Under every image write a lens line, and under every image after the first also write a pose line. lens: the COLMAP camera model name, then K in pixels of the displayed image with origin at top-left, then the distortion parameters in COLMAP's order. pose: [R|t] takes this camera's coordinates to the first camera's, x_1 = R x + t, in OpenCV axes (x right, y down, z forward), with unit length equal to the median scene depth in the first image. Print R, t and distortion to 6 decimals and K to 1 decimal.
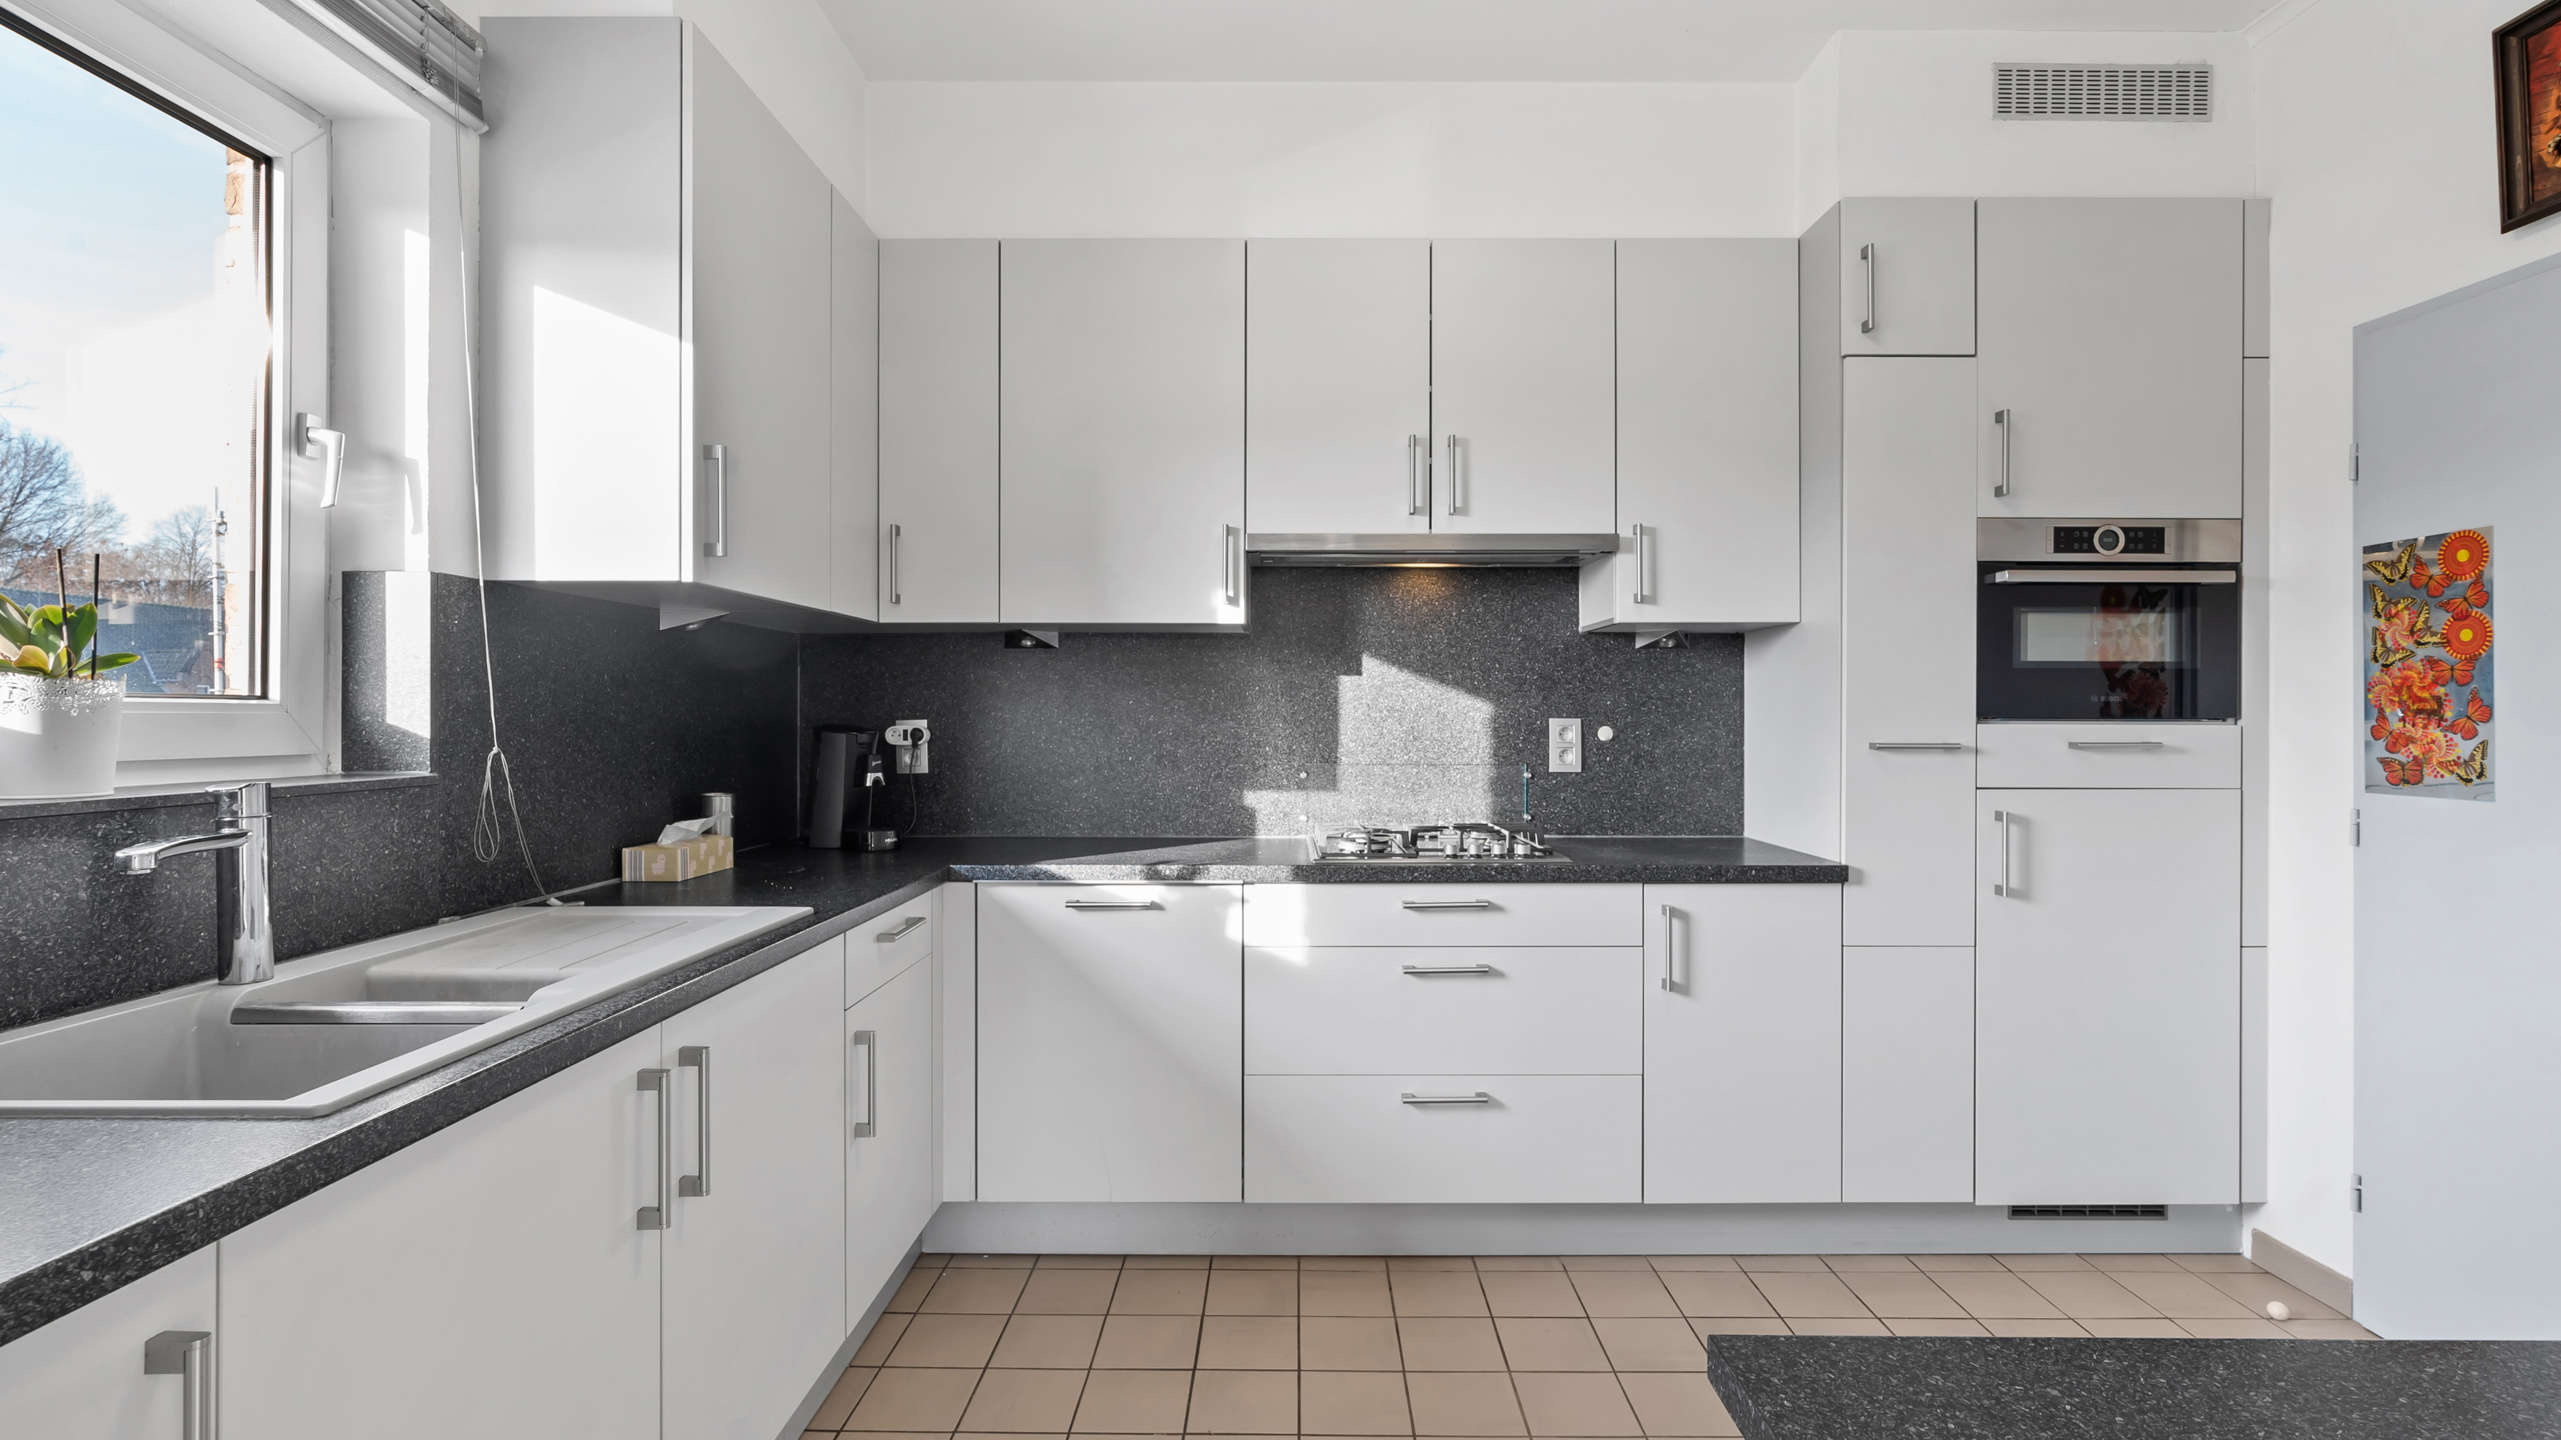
lens RADIAL K [[1168.3, 0, 1285.7], [0, 1168.3, 714.0], [0, 0, 1]] dist [-0.011844, 0.000651]
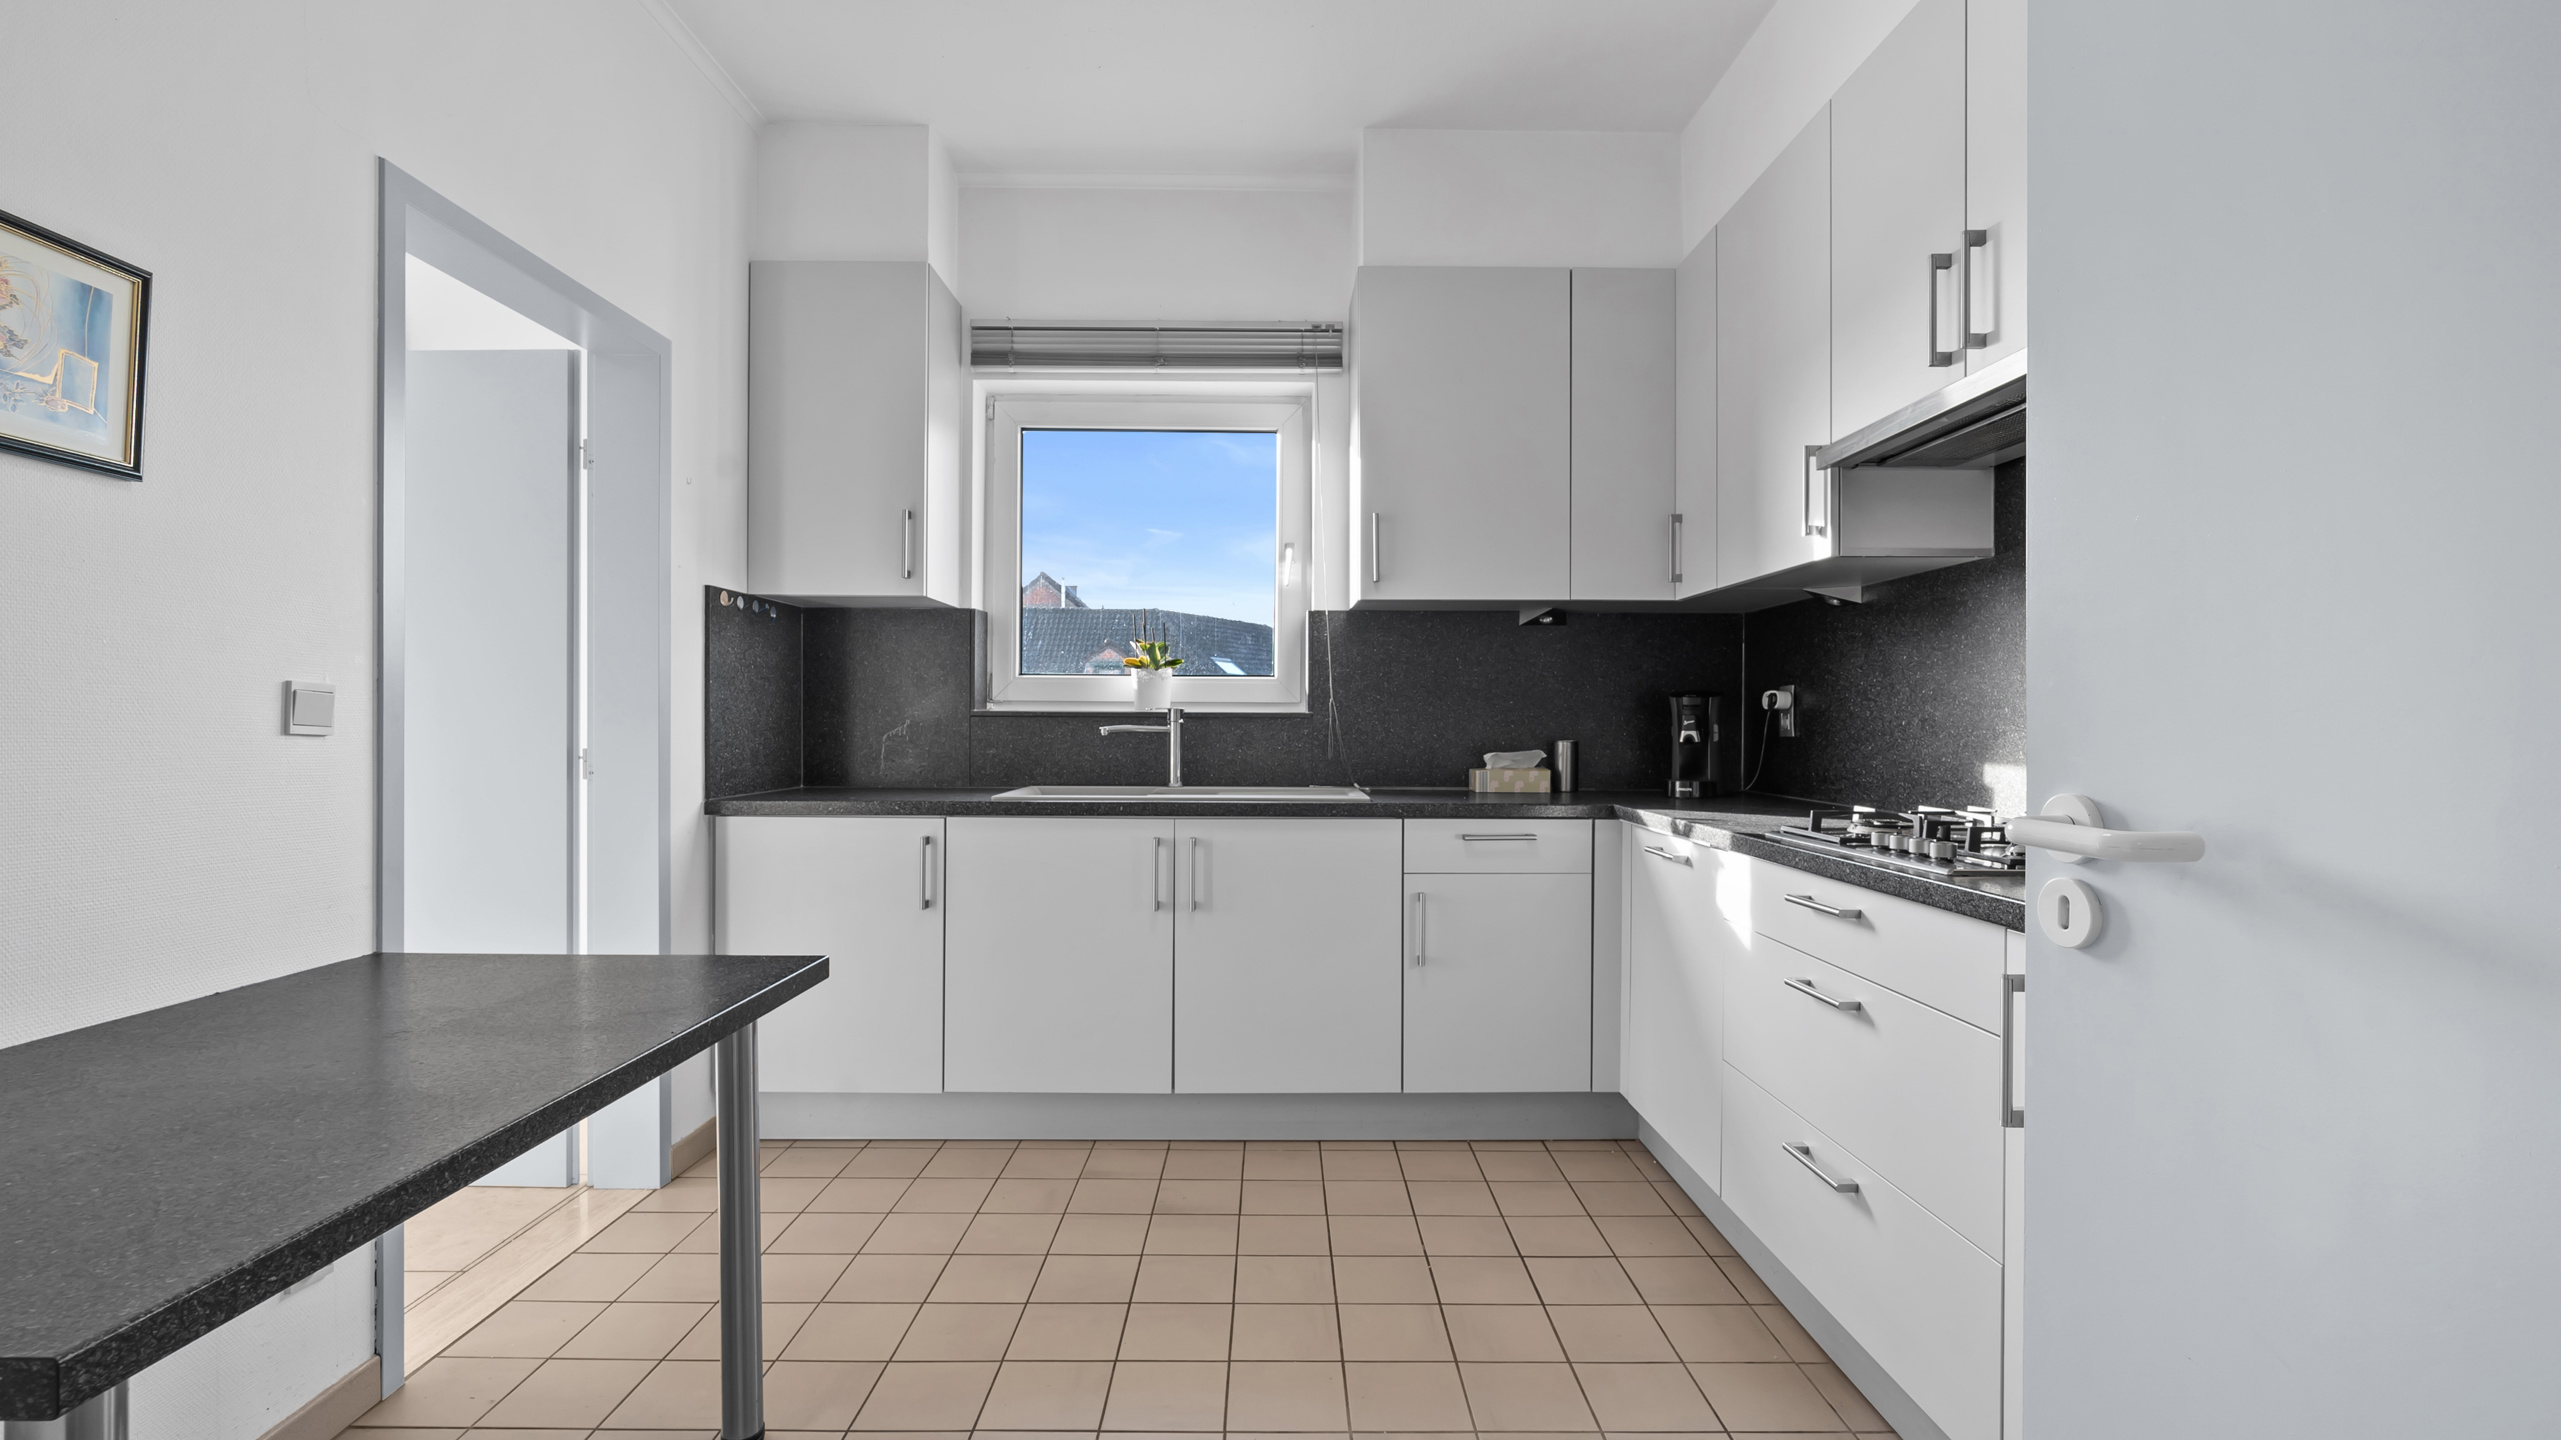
lens RADIAL K [[1148.8, 0, 1280.5], [0, 1148.8, 720.0], [0, 0, 1]] dist [-0.001624, 0.000129]
pose [[0.013083, -0.001517, -0.999913, 0.899857], [-0.002541, 0.999996, -0.001550, 0.049162], [0.999911, 0.002561, 0.013079, 0.672948]]
